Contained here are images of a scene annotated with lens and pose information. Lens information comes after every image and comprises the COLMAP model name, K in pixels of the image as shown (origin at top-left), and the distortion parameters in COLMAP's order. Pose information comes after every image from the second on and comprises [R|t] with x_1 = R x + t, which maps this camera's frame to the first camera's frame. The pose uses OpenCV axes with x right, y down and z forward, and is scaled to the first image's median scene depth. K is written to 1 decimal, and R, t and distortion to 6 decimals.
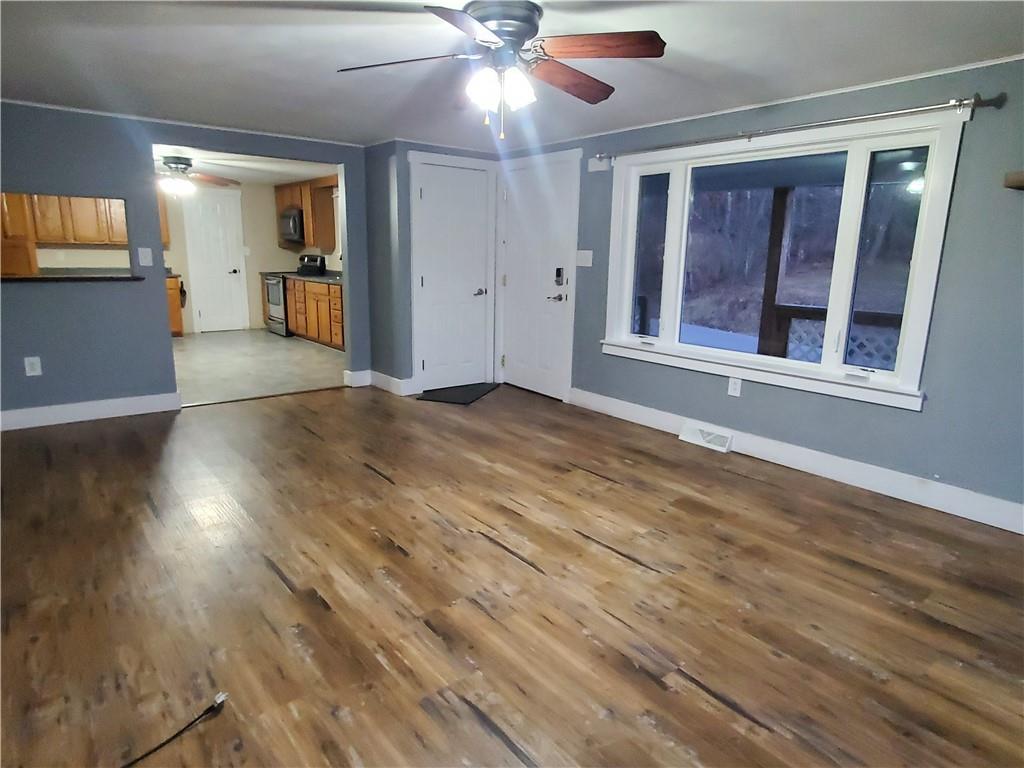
lens RADIAL K [[611.7, 0, 516.1], [0, 611.7, 384.4], [0, 0, 1]] dist [-0.000616, -0.001449]
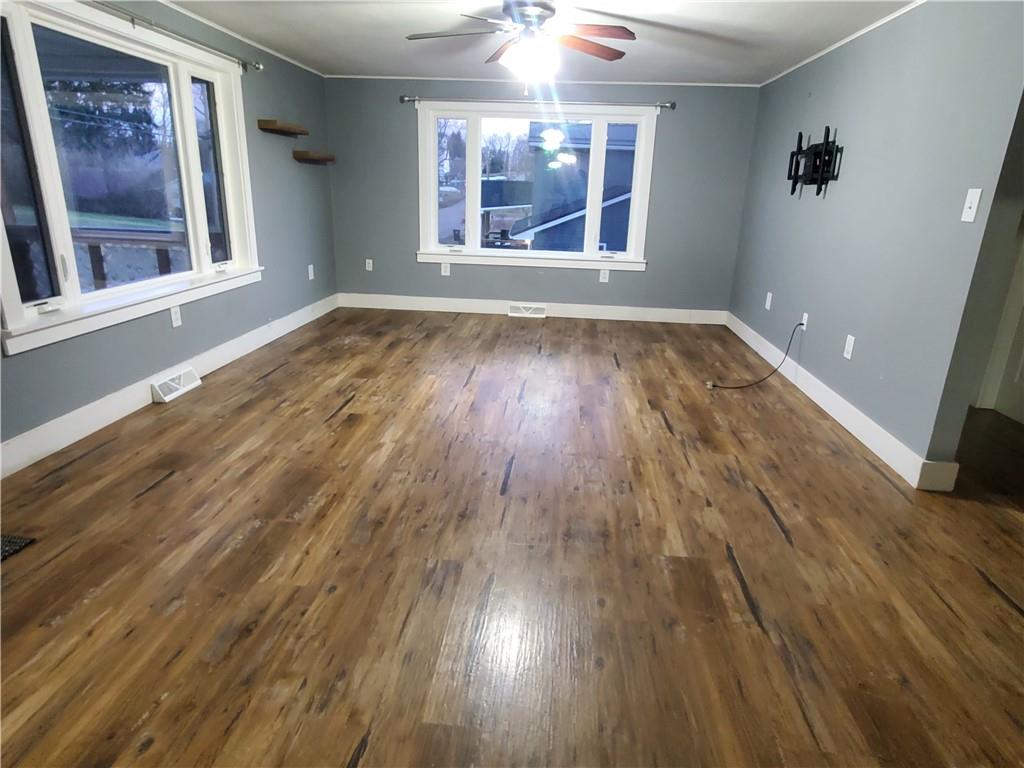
lens RADIAL K [[611.7, 0, 511.8], [0, 611.7, 383.7], [0, 0, 1]] dist [-0.000616, -0.001449]
pose [[-0.718263, -0.254081, 0.647720, -0.603557], [0.099367, 0.883935, 0.456930, -0.267946], [-0.688640, 0.392557, -0.609651, 1.223173]]
